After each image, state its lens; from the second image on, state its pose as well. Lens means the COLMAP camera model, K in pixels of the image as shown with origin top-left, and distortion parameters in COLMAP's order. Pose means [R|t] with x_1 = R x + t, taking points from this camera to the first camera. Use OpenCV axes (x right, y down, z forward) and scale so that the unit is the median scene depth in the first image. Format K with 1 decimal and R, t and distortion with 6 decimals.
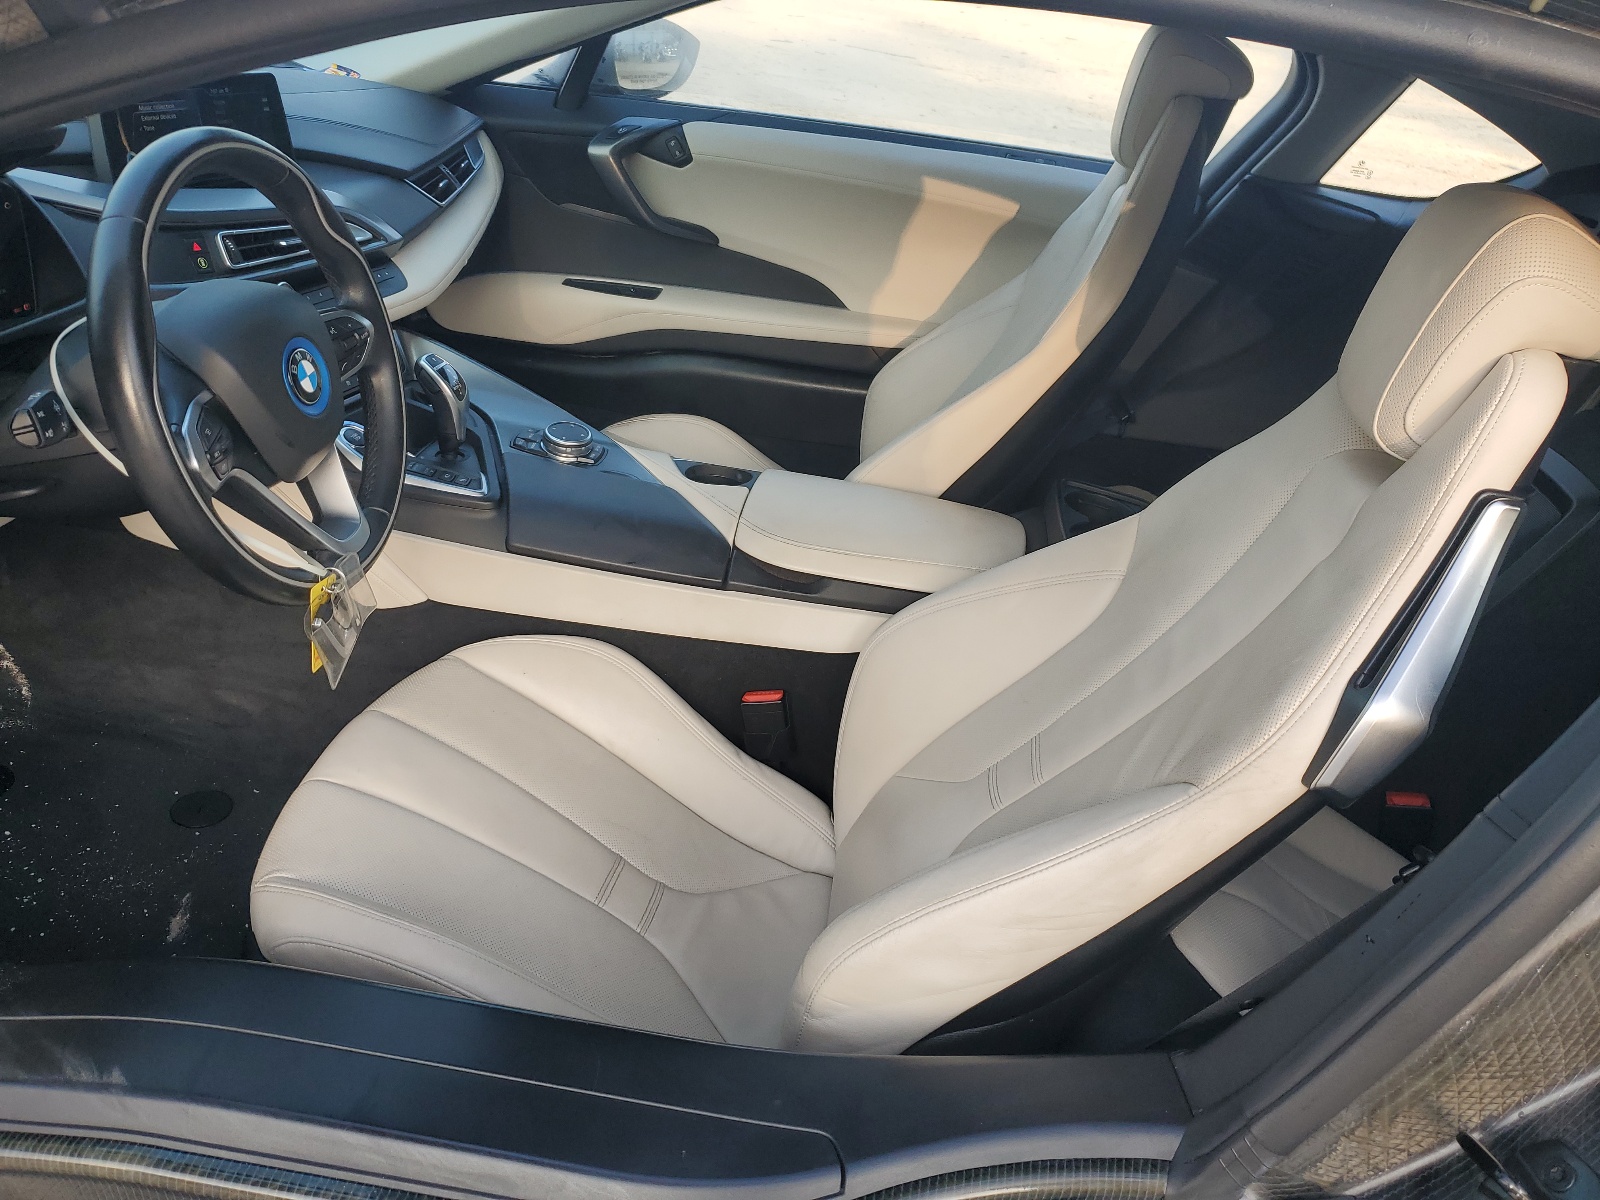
lens RADIAL K [[1245.2, 0, 800.0], [0, 1245.2, 600.0], [0, 0, 1]] dist [0.050587, -0.006042]
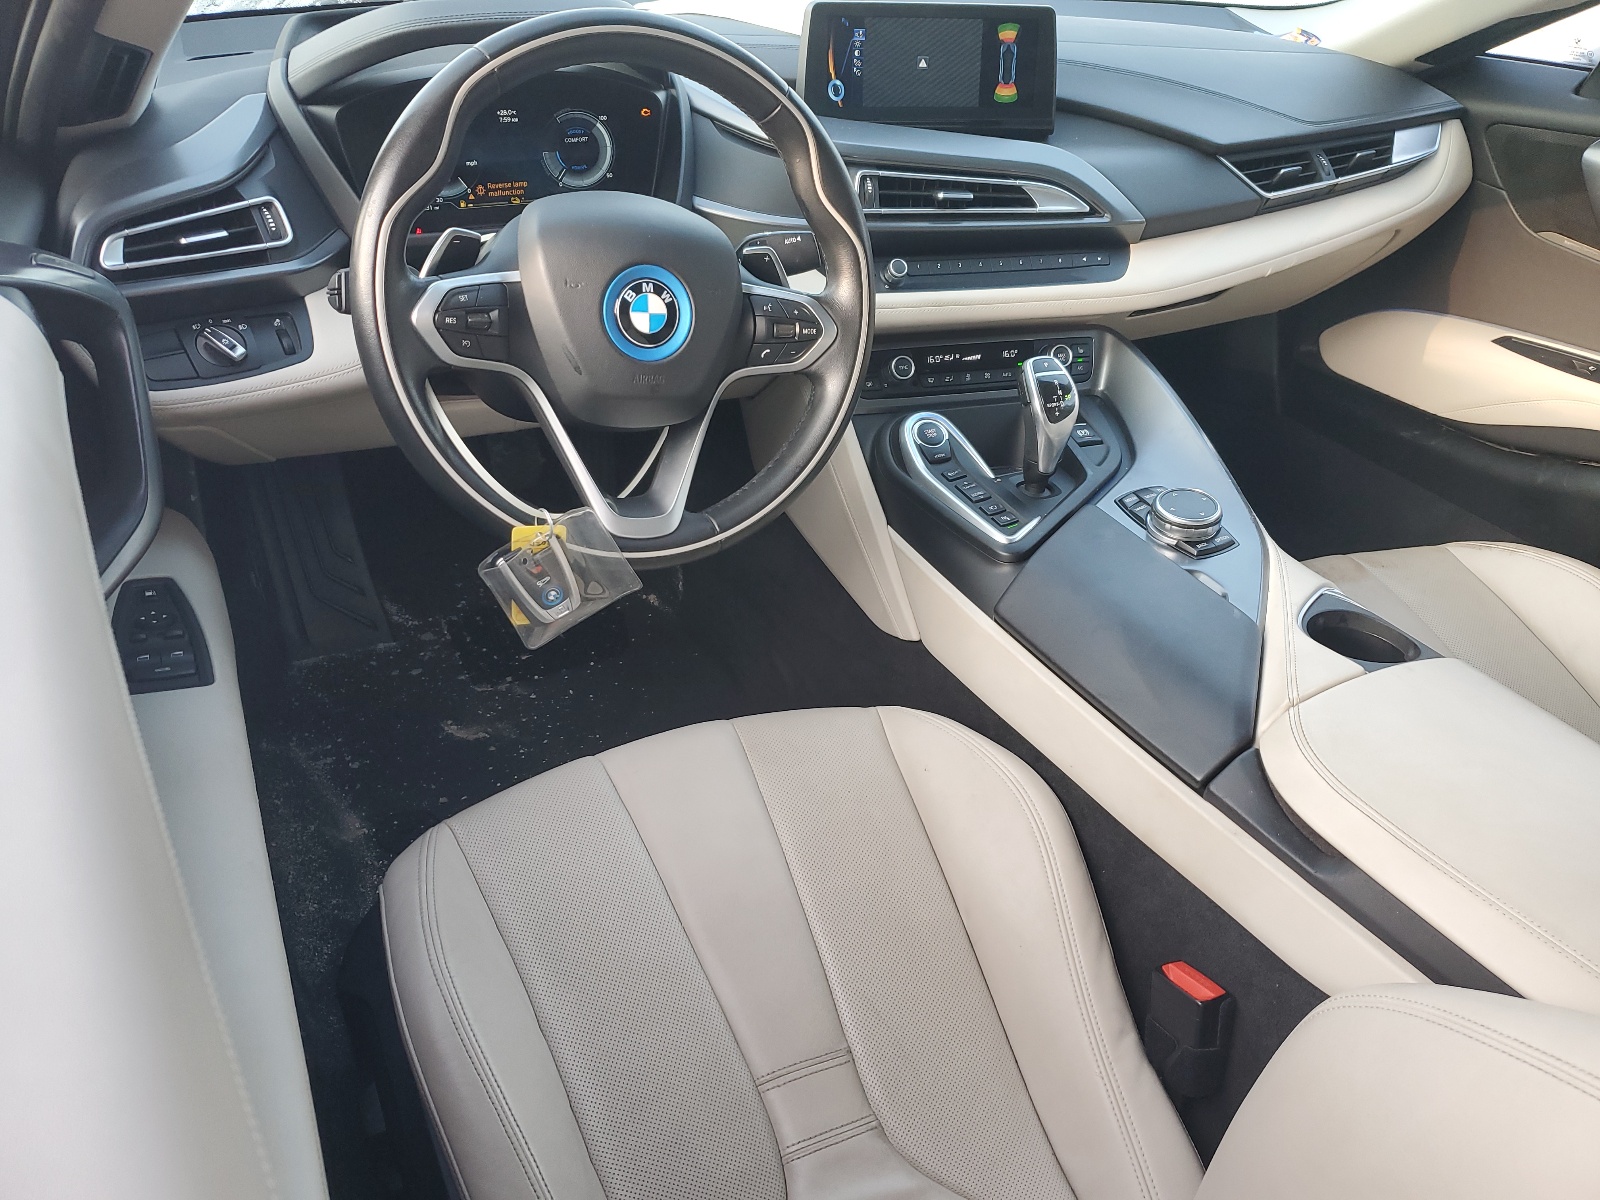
lens RADIAL K [[1245.2, 0, 800.0], [0, 1245.2, 600.0], [0, 0, 1]] dist [0.050587, -0.006042]
pose [[0.578582, 0.357530, -0.733086, 0.232386], [-0.375121, 0.914748, 0.150067, -0.108975], [0.724242, 0.188170, 0.663374, 0.368124]]
